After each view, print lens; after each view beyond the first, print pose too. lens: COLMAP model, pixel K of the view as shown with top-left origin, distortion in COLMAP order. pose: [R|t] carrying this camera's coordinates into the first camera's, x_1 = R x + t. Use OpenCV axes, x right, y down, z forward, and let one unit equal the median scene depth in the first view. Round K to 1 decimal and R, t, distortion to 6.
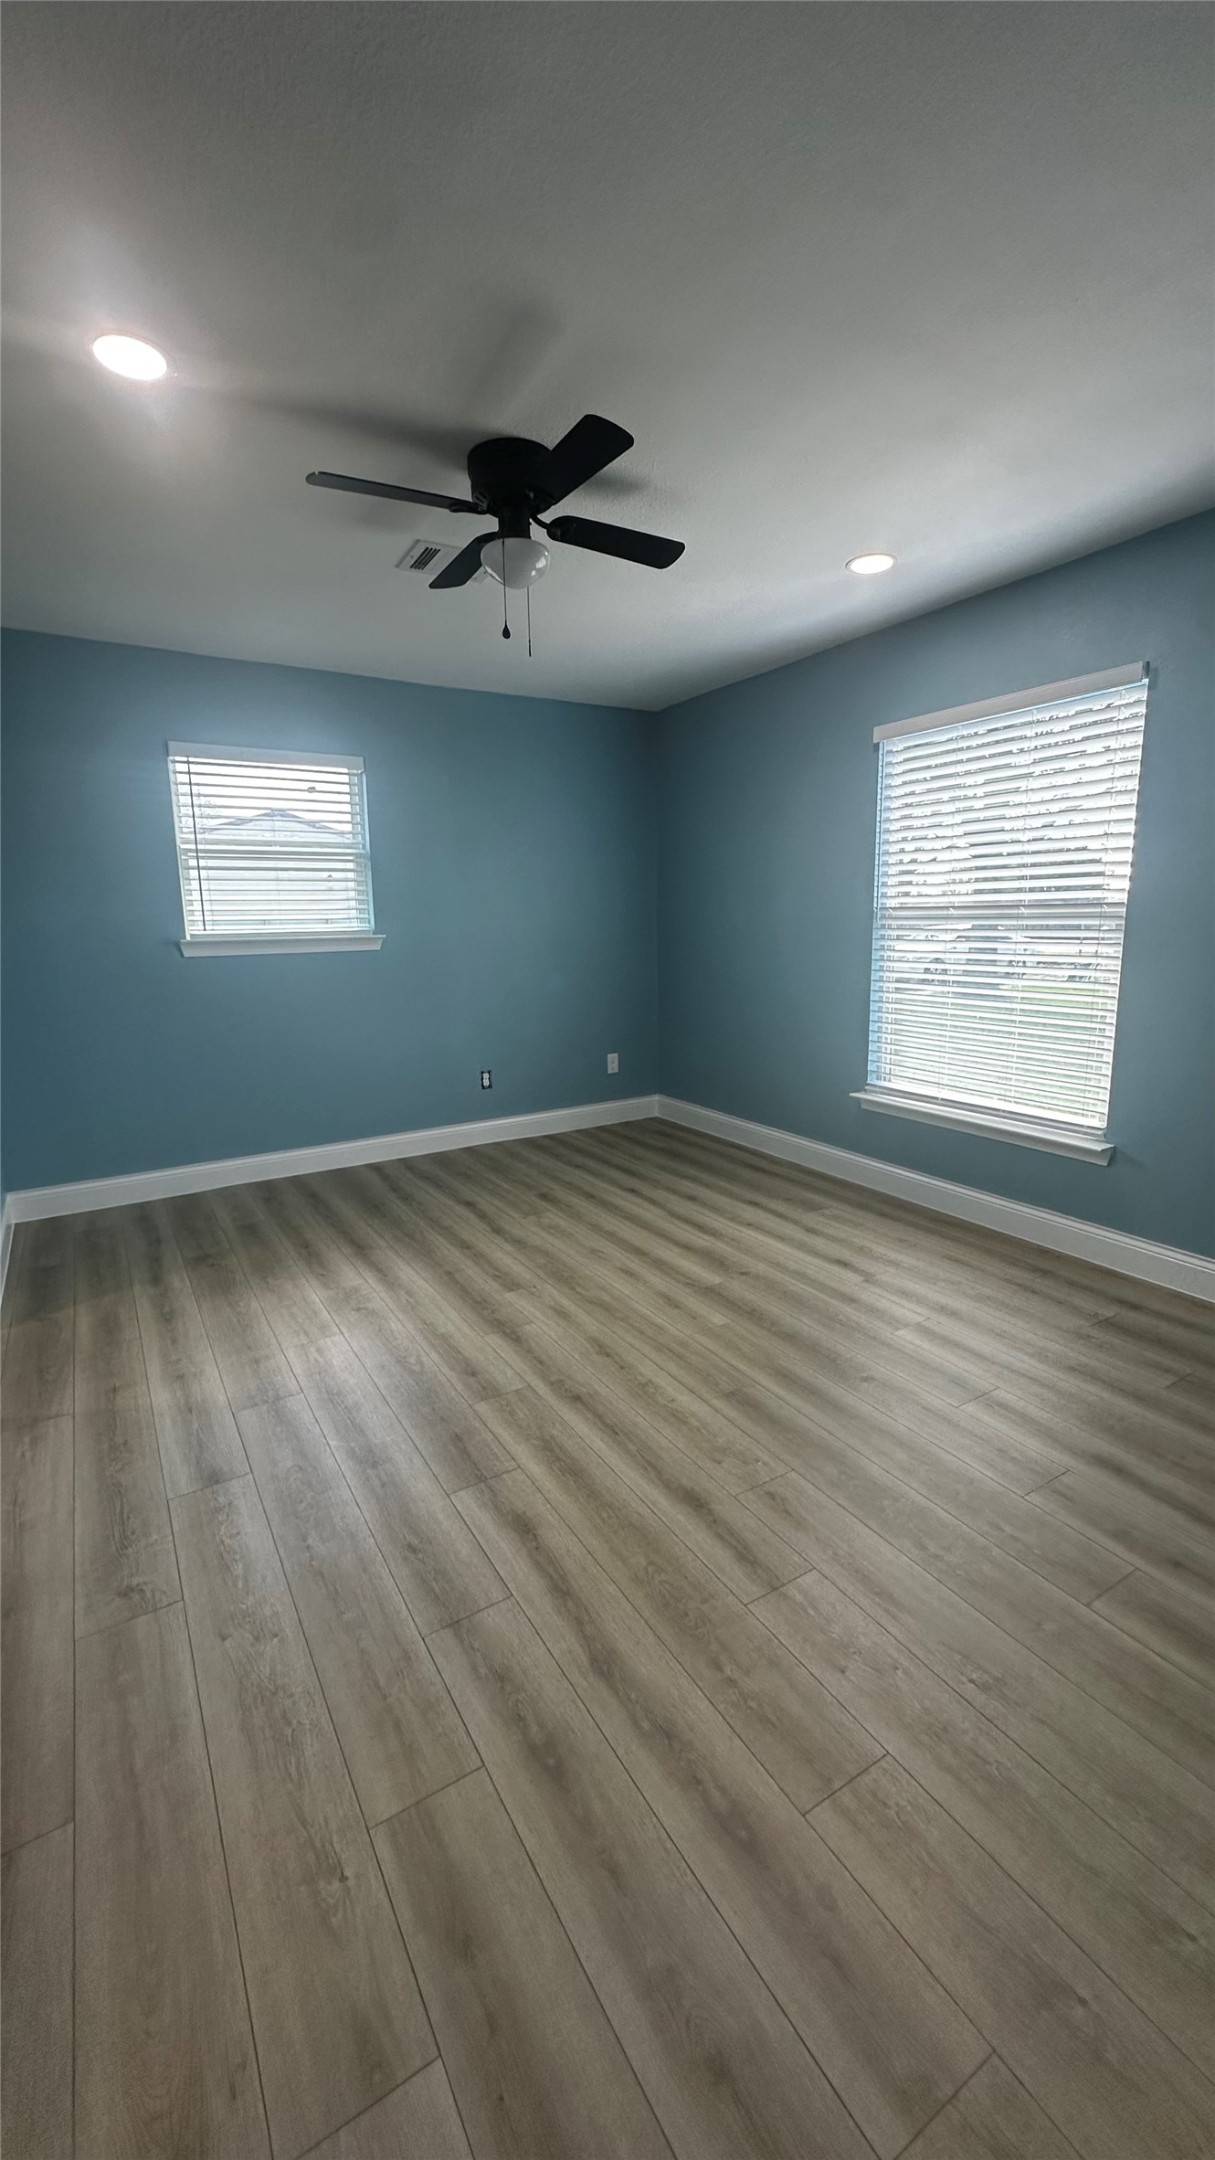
lens RADIAL K [[871.9, 0, 607.5], [0, 871.9, 1080.0], [0, 0, 1]] dist [-0.002635, -0.000111]
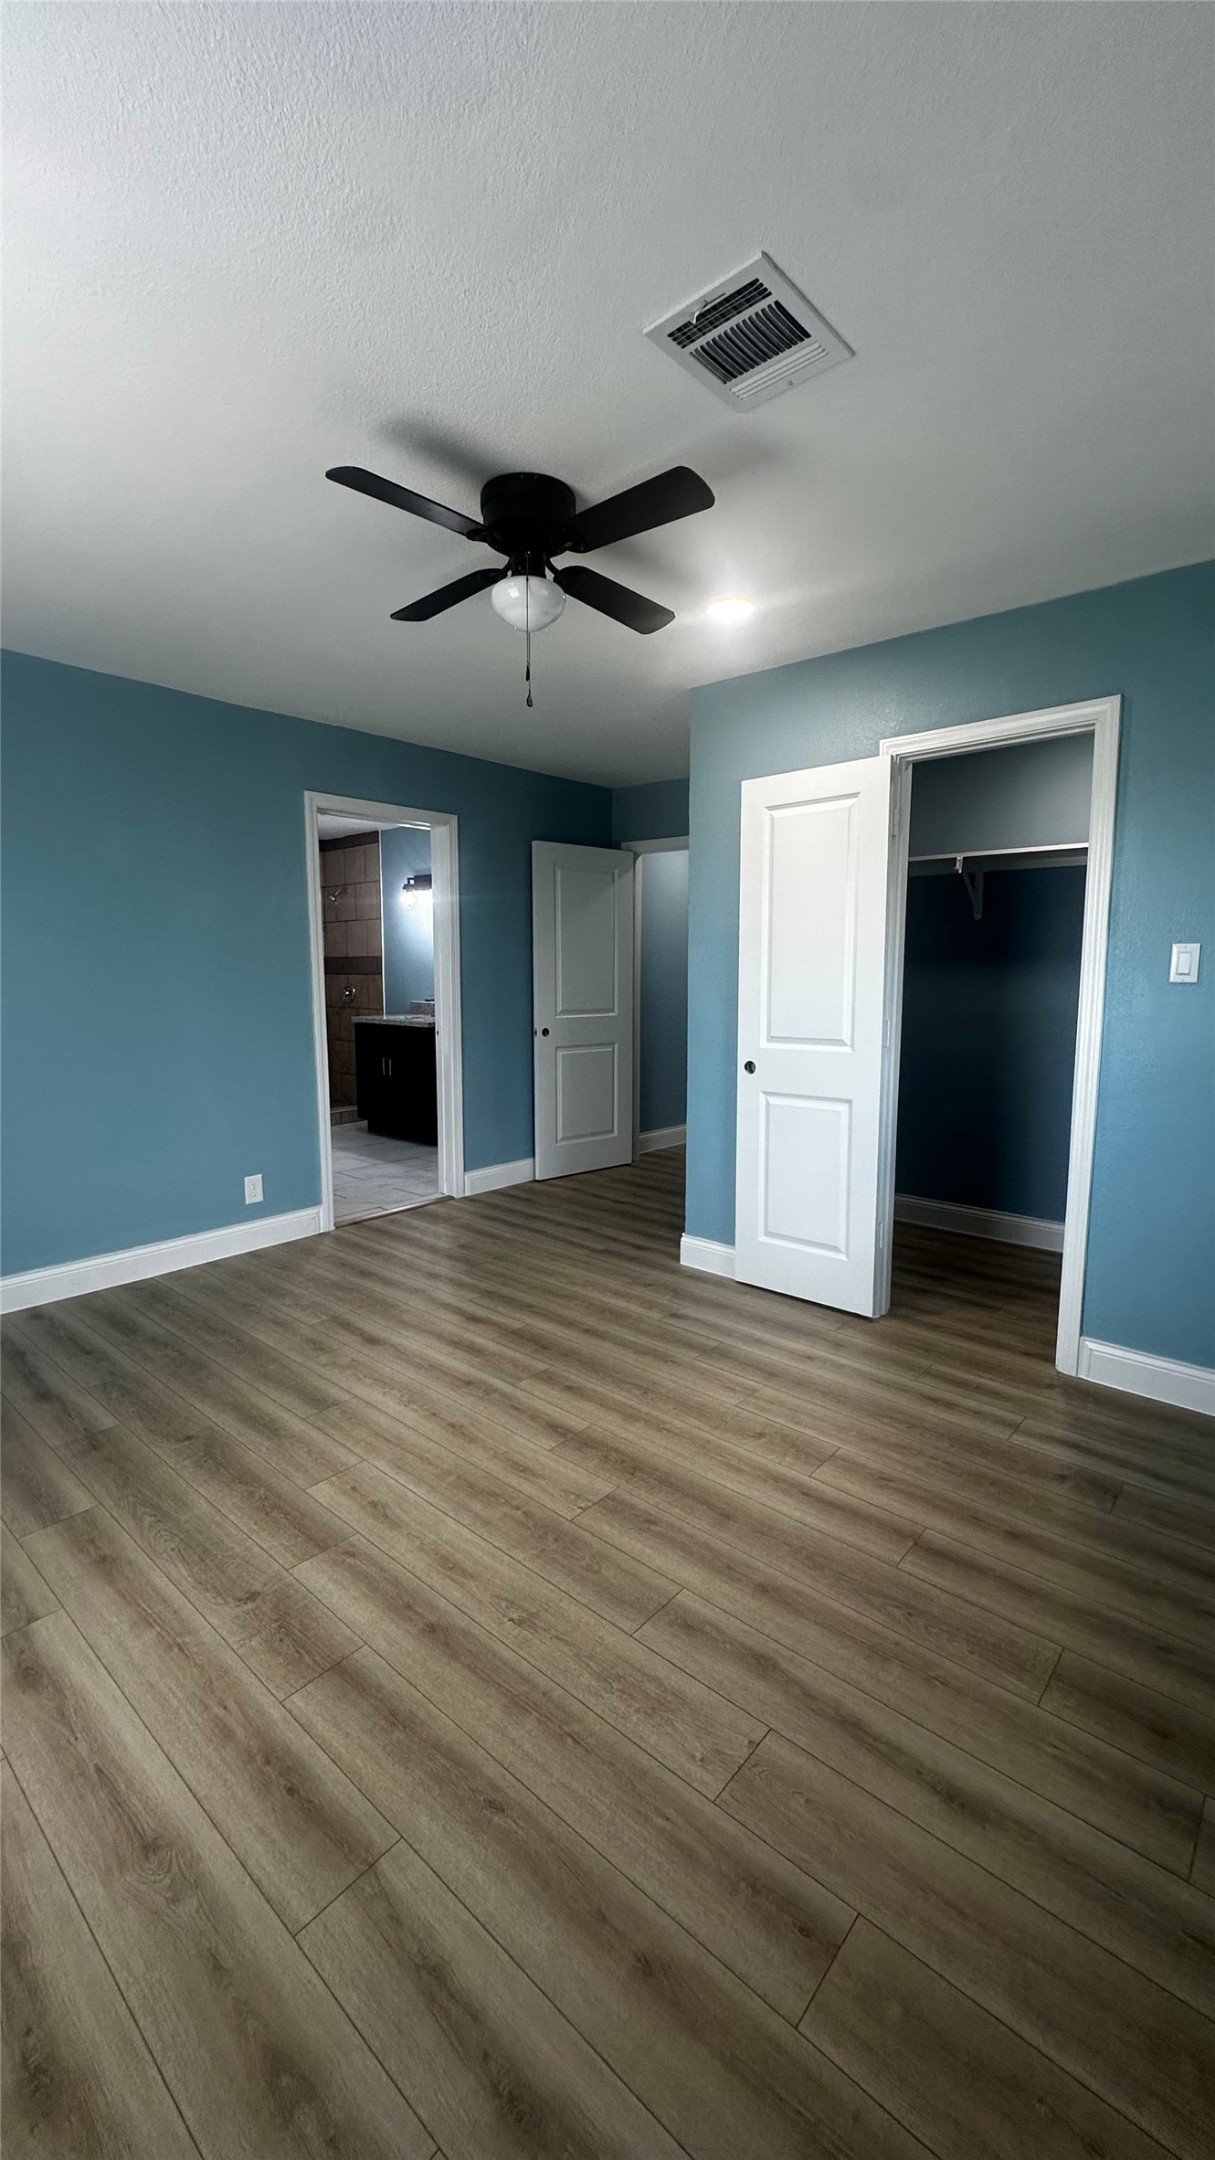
lens RADIAL K [[871.9, 0, 607.5], [0, 871.9, 1080.0], [0, 0, 1]] dist [-0.002635, -0.000111]
pose [[-0.954545, 0.048853, -0.294037, 0.086532], [-0.044719, 0.951840, 0.303316, -0.303486], [0.294694, 0.302678, -0.906389, 1.538845]]
